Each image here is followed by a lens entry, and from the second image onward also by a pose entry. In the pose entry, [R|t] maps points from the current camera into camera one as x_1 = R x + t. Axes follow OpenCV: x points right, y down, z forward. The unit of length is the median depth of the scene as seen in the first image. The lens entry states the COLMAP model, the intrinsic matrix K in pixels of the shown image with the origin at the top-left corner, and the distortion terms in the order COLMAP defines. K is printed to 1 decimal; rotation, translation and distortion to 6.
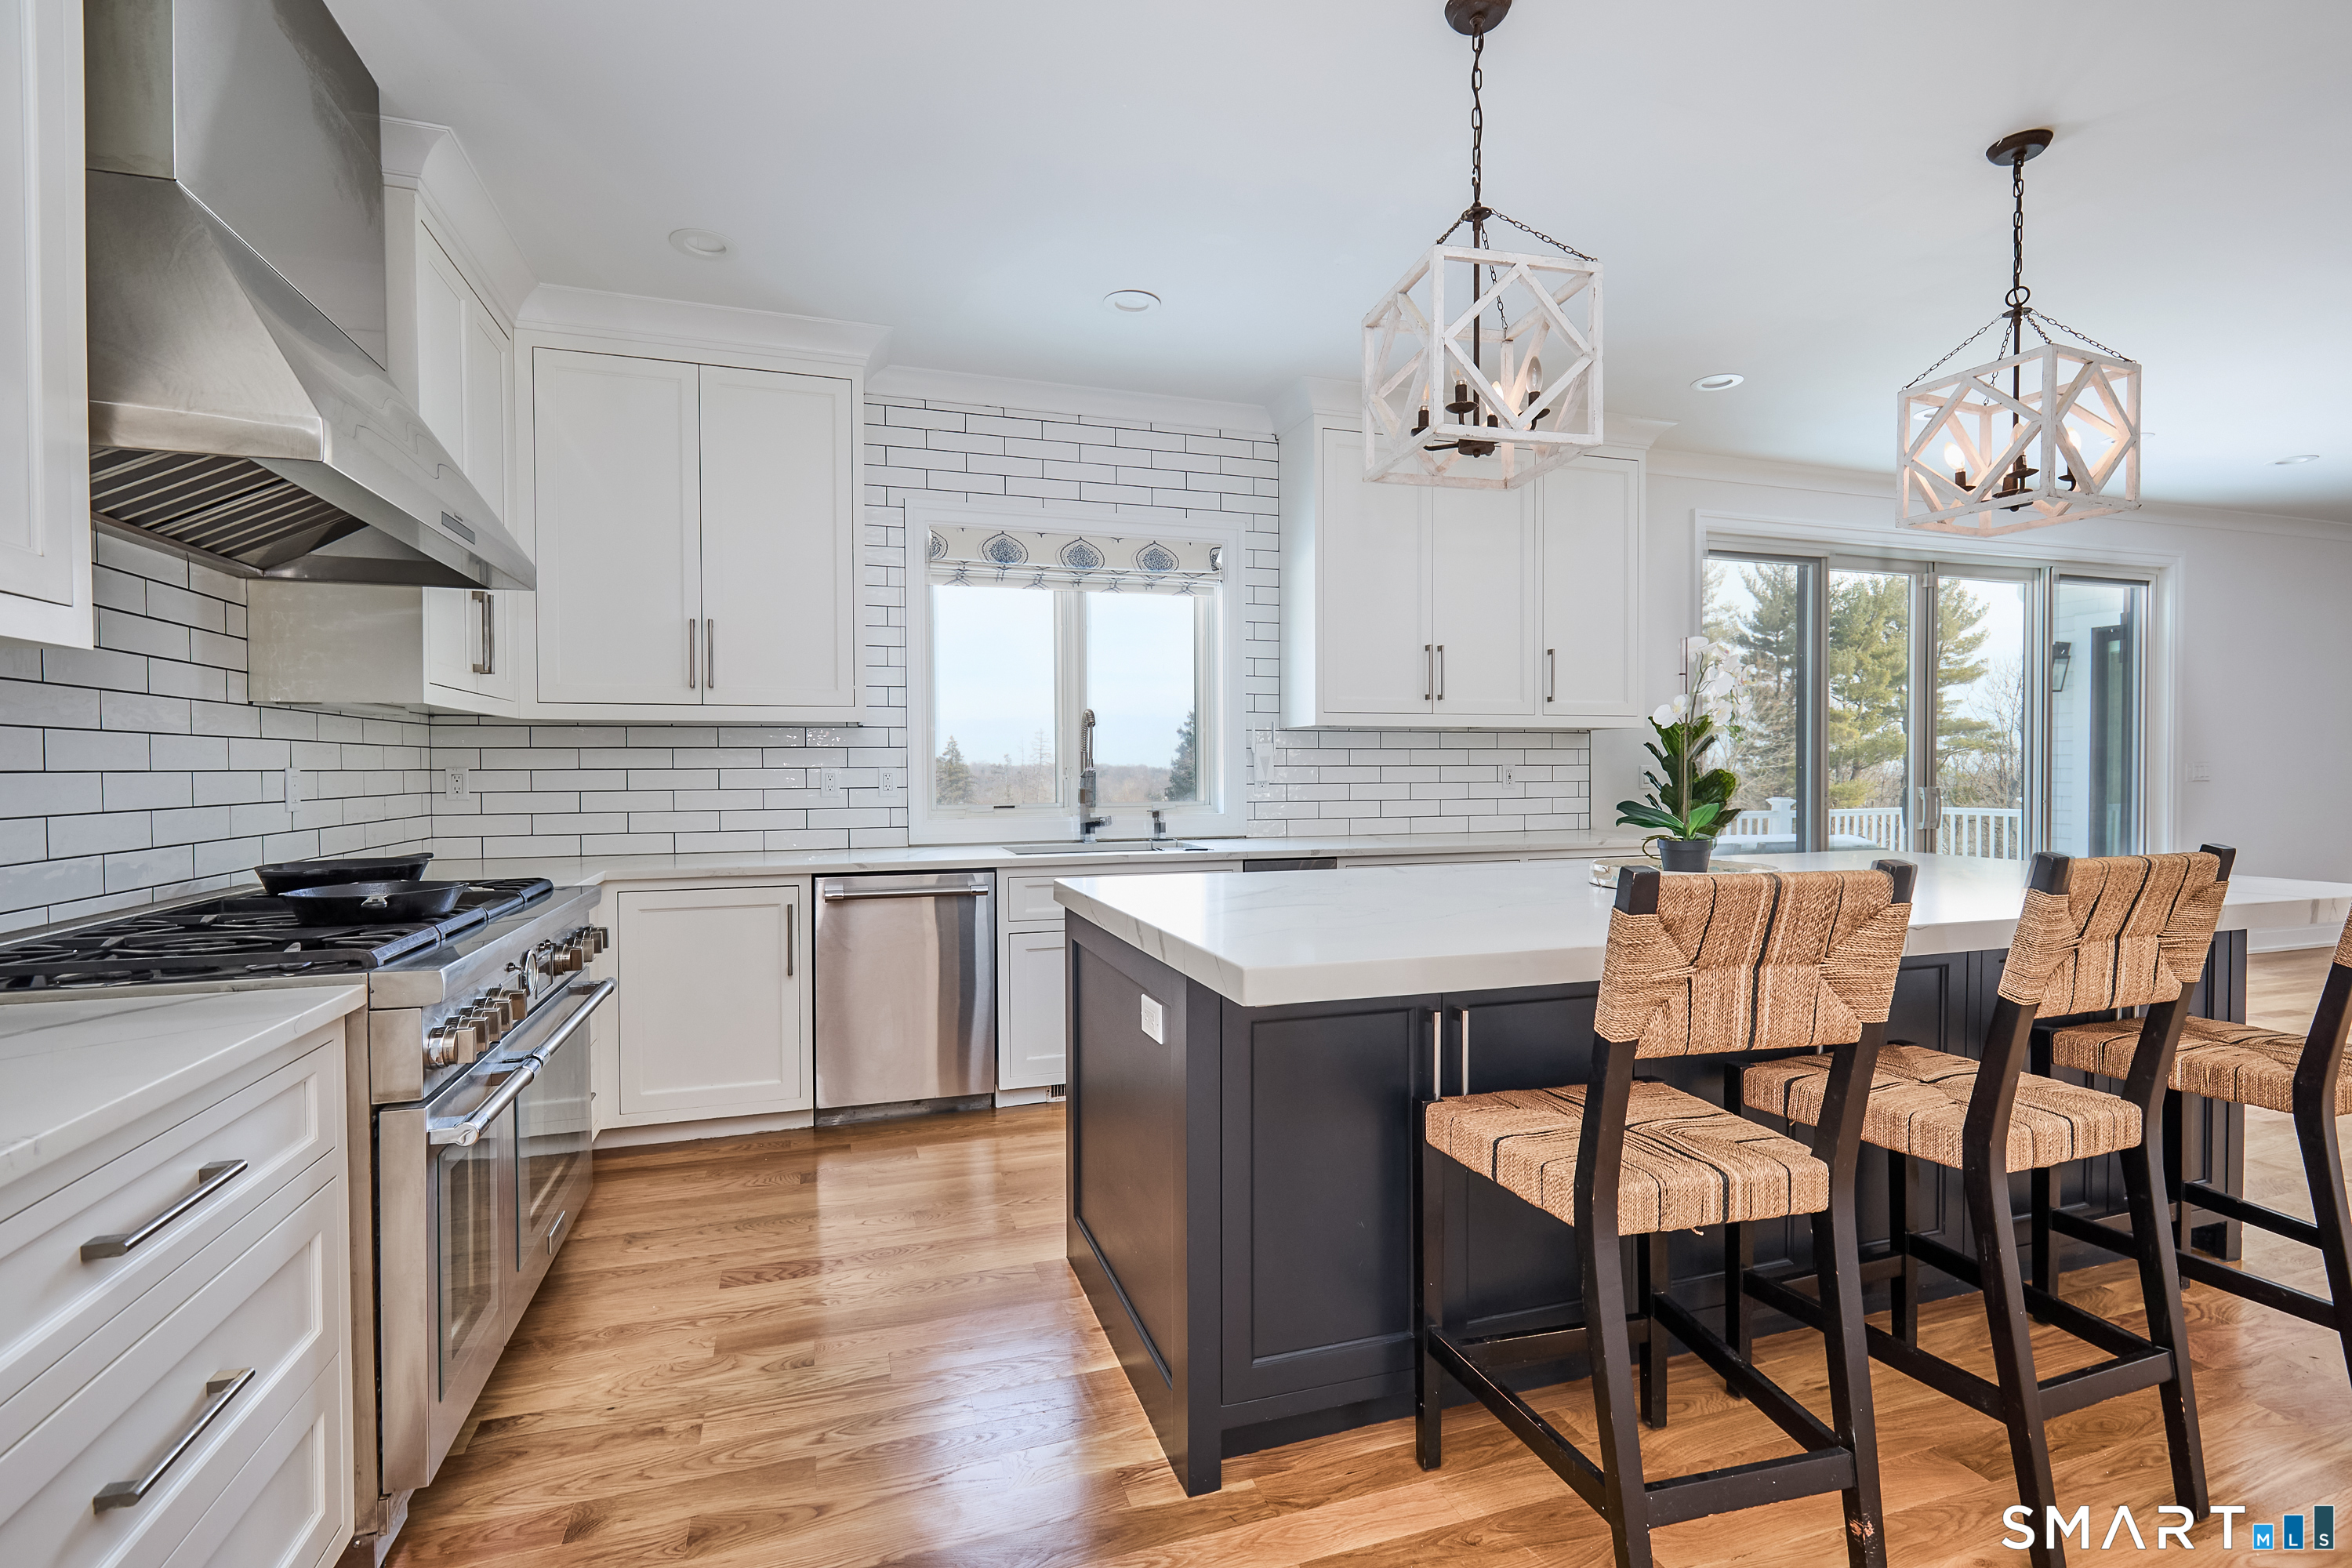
lens RADIAL K [[1080.5, 0, 1185.1], [0, 1080.5, 787.1], [0, 0, 1]] dist [-0.001363, 0.000723]
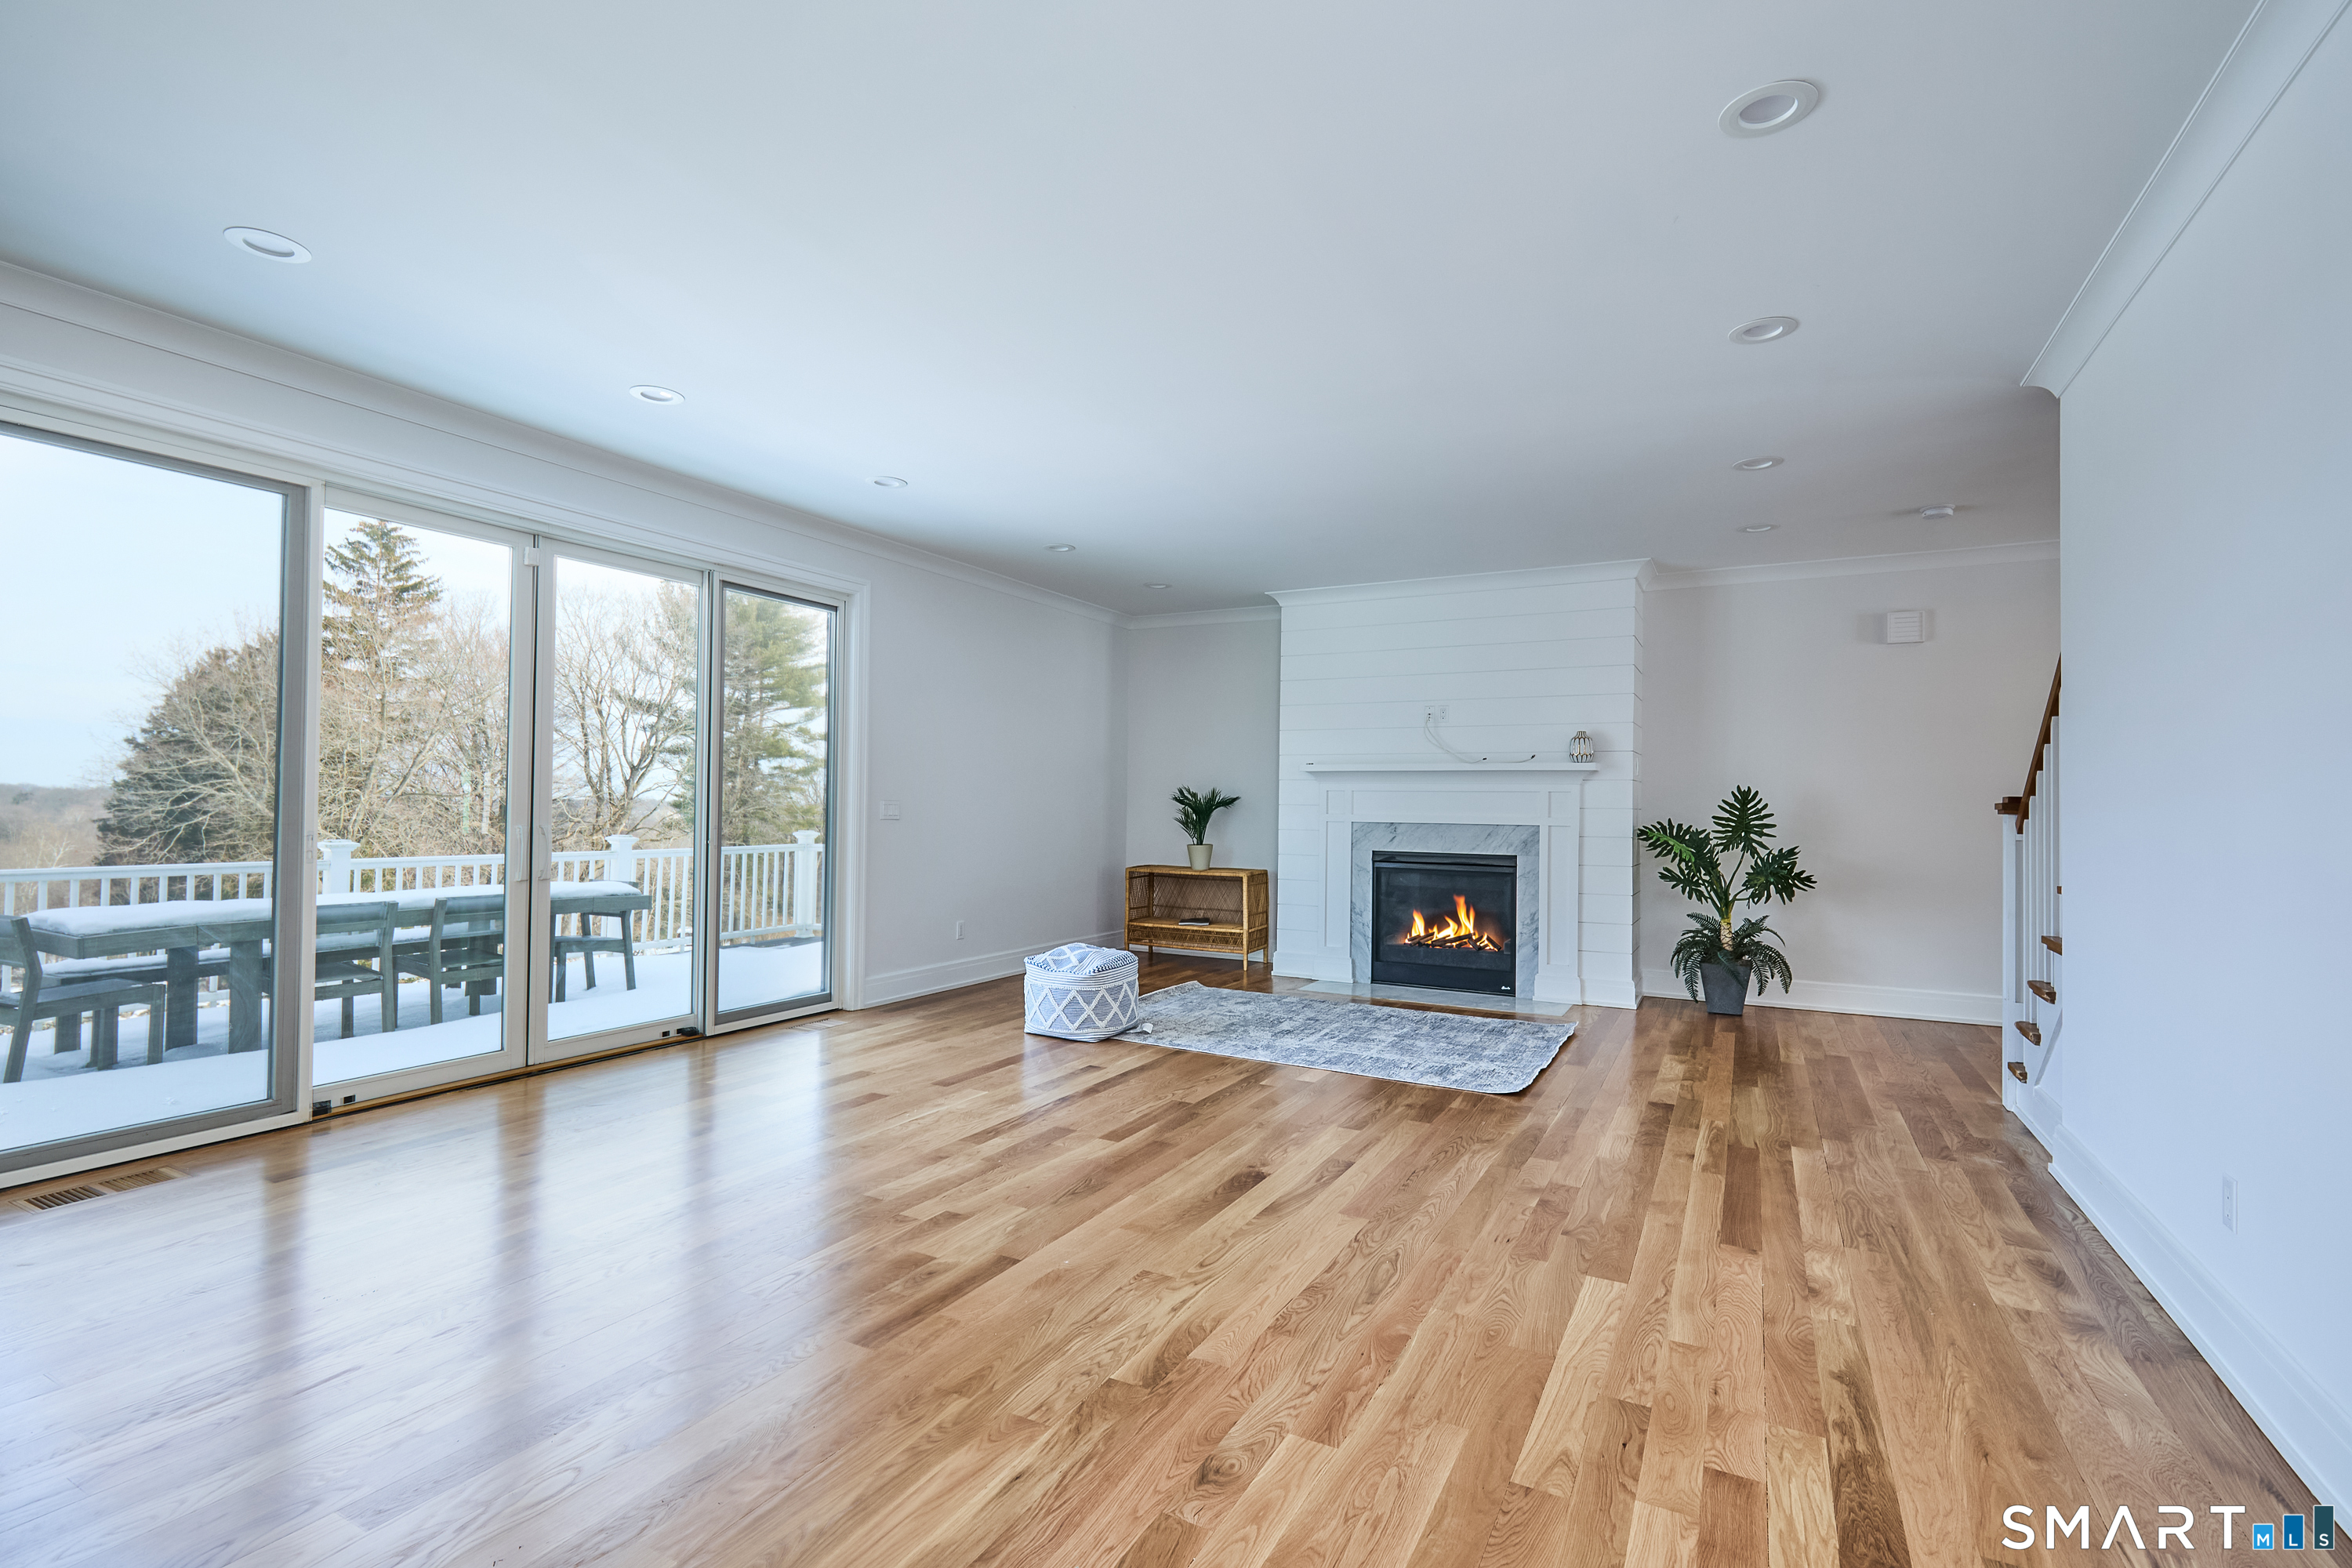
lens RADIAL K [[1080.5, 0, 1174.9], [0, 1080.5, 779.4], [0, 0, 1]] dist [-0.001363, 0.000723]
pose [[0.737591, 0.029429, 0.674606, 1.025625], [-0.003395, 0.999199, -0.039878, -0.007710], [-0.675239, 0.027124, 0.737100, 0.234966]]
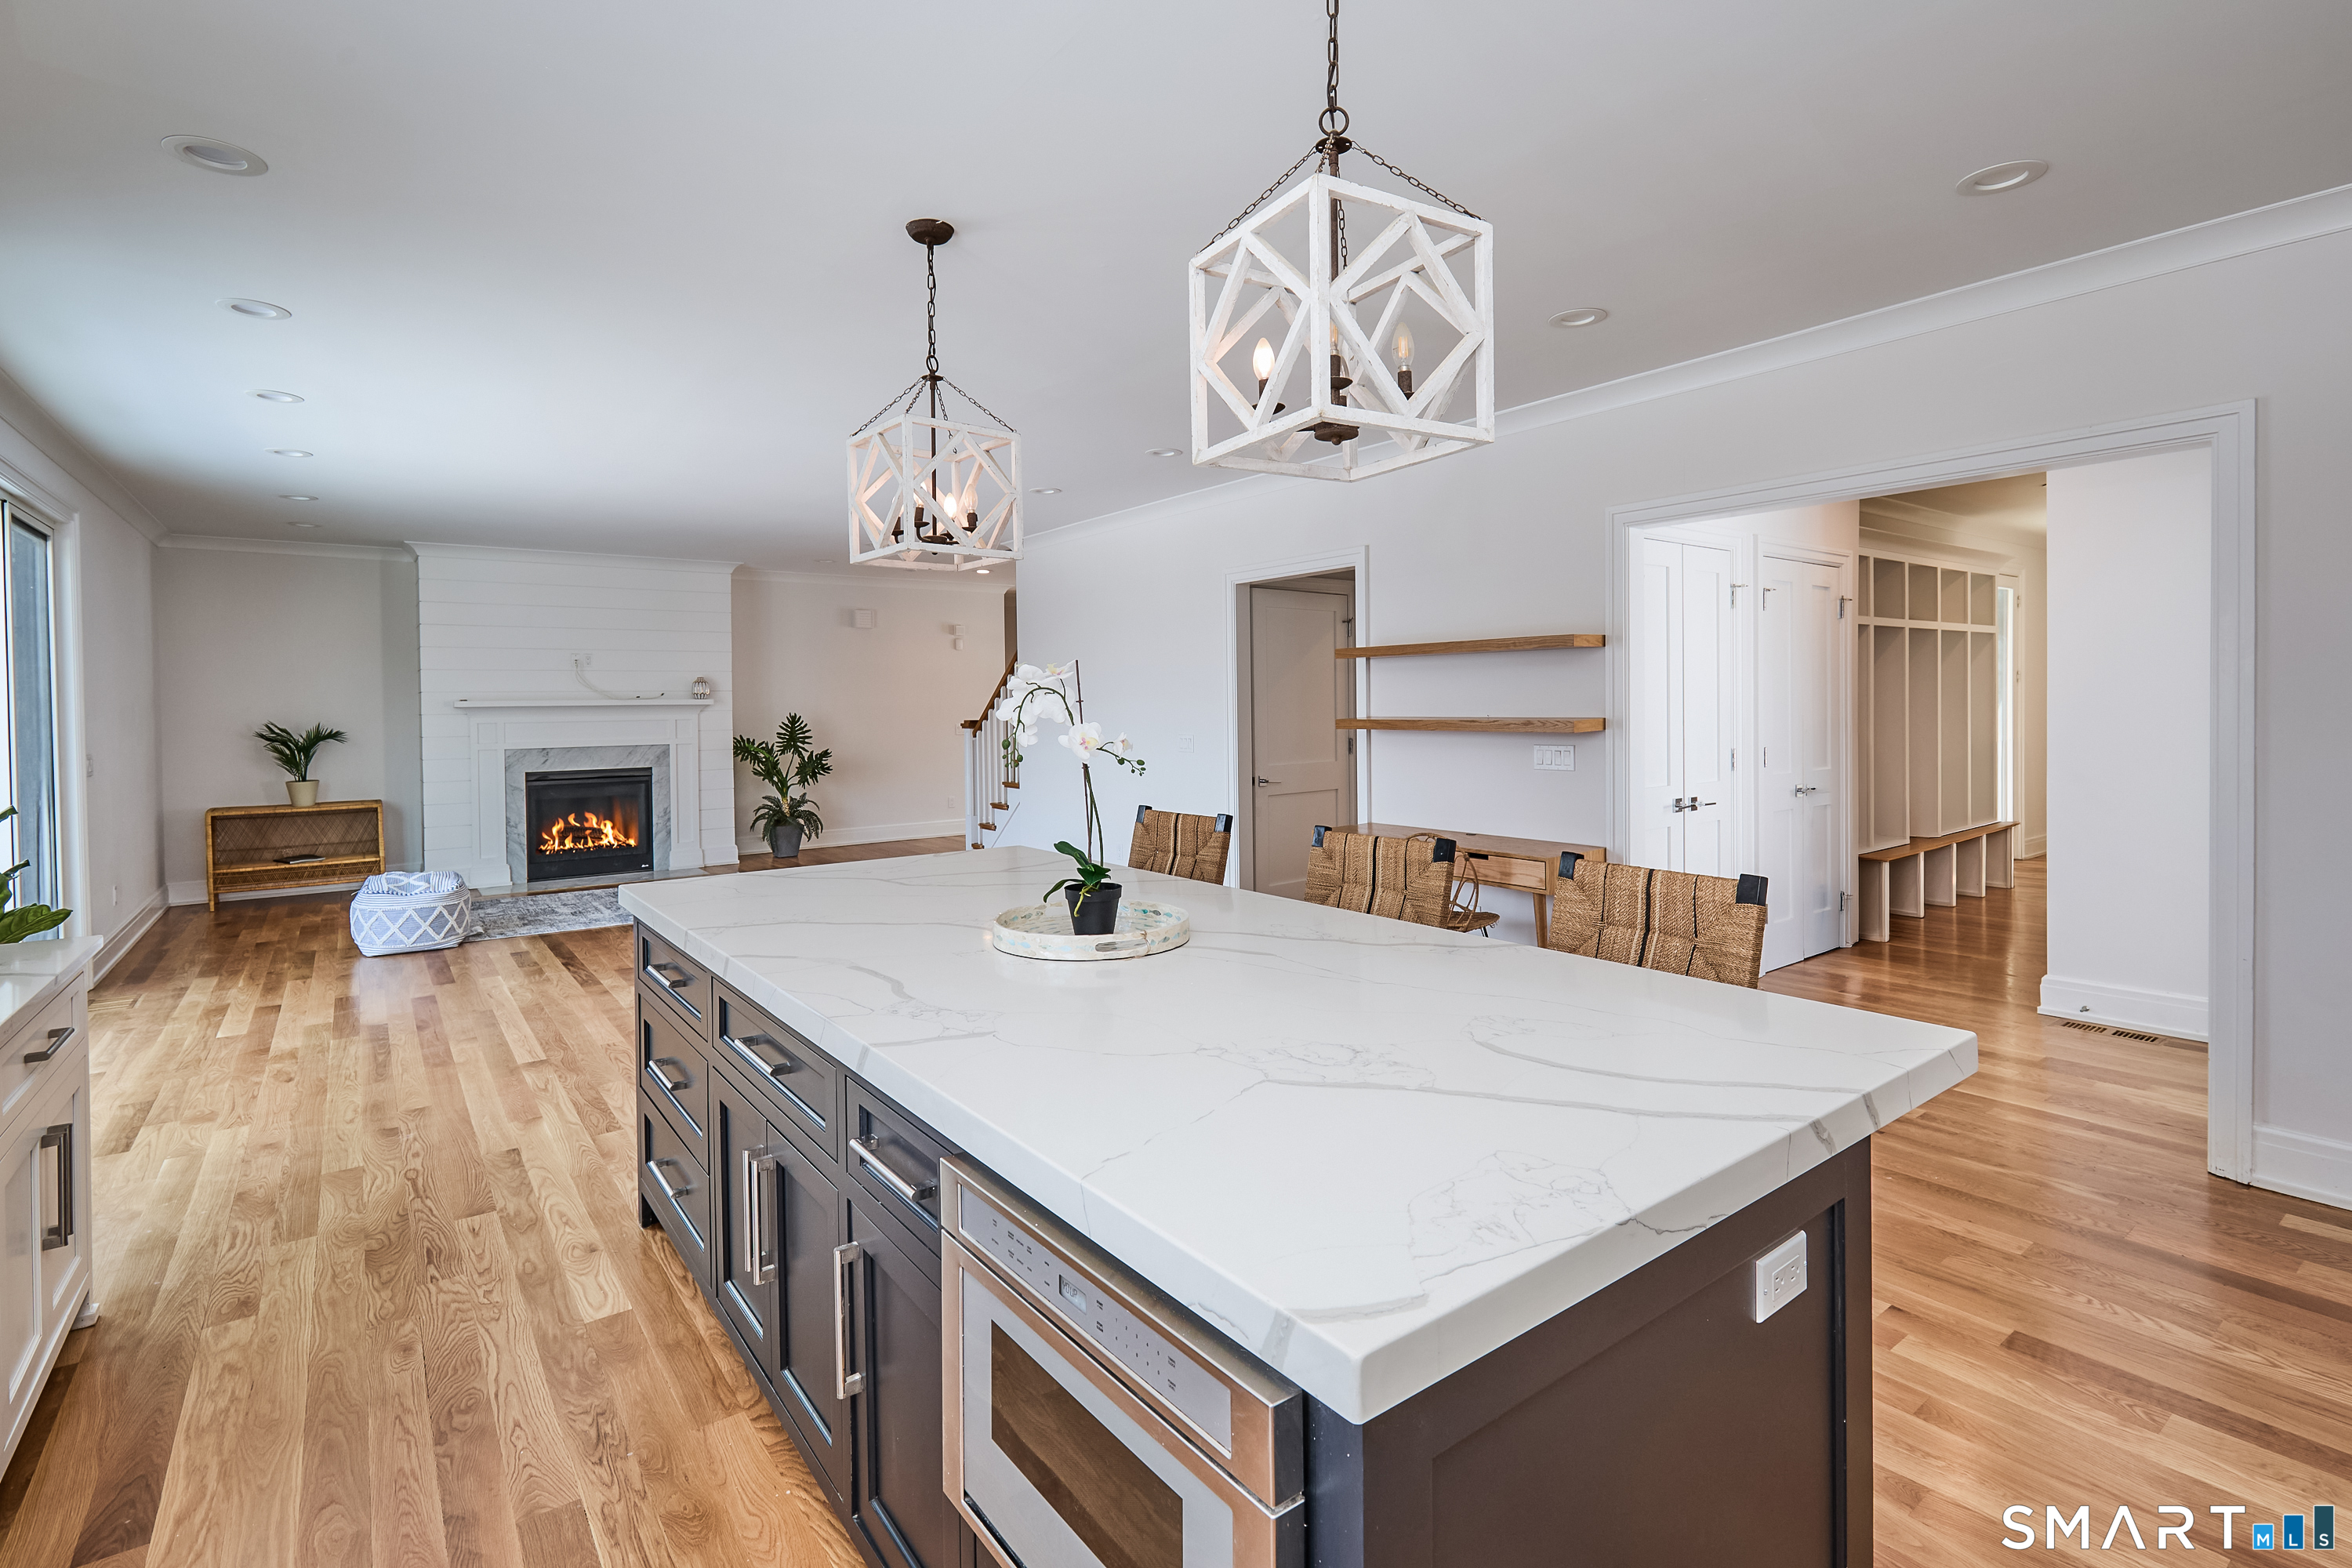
lens RADIAL K [[1080.5, 0, 1188.8], [0, 1080.5, 708.9], [0, 0, 1]] dist [-0.001363, 0.000723]
pose [[-0.319603, 0.003870, 0.947544, -0.334449], [0.031375, 0.999487, 0.006500, -0.080195], [-0.947032, 0.031807, -0.319561, 0.959183]]
